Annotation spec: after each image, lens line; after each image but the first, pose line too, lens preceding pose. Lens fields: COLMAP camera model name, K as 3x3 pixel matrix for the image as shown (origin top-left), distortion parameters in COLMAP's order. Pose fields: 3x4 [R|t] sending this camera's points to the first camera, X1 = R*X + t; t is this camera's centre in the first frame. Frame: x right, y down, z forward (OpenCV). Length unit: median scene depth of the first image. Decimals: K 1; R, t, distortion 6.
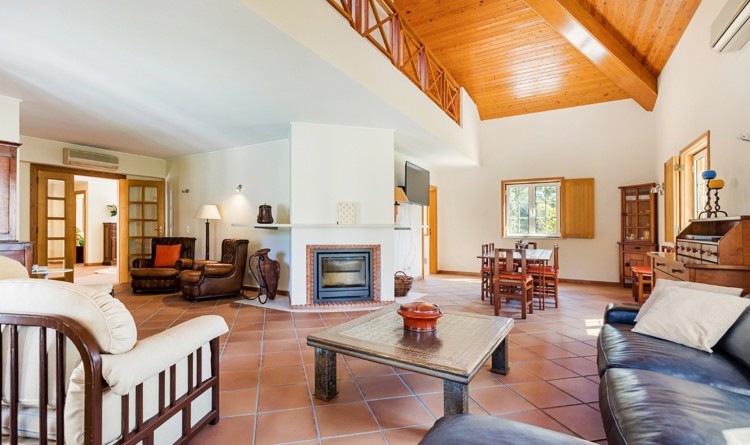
lens RADIAL K [[349.1, 0, 355.4], [0, 349.1, 220.3], [0, 0, 1]] dist [-0.002949, -0.000207]
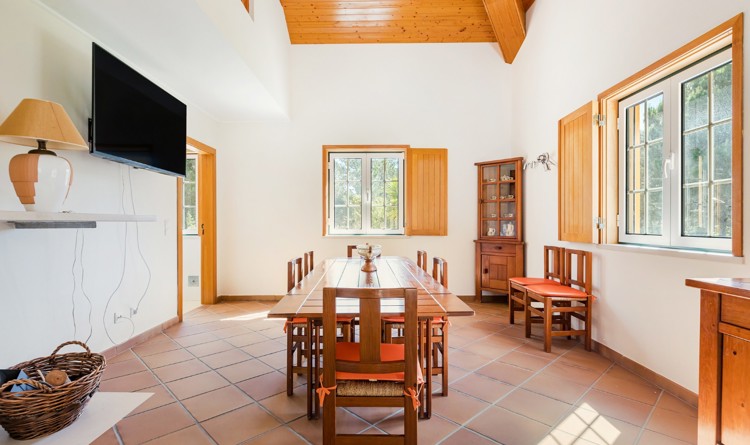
lens RADIAL K [[364.1, 0, 370.6], [0, 364.1, 218.2], [0, 0, 1]] dist [0.009082, -0.005000]
pose [[0.852980, -0.001299, 0.521941, 0.181299], [-0.004251, 0.999946, 0.009435, 0.012073], [-0.521926, -0.010266, 0.852929, 0.477760]]
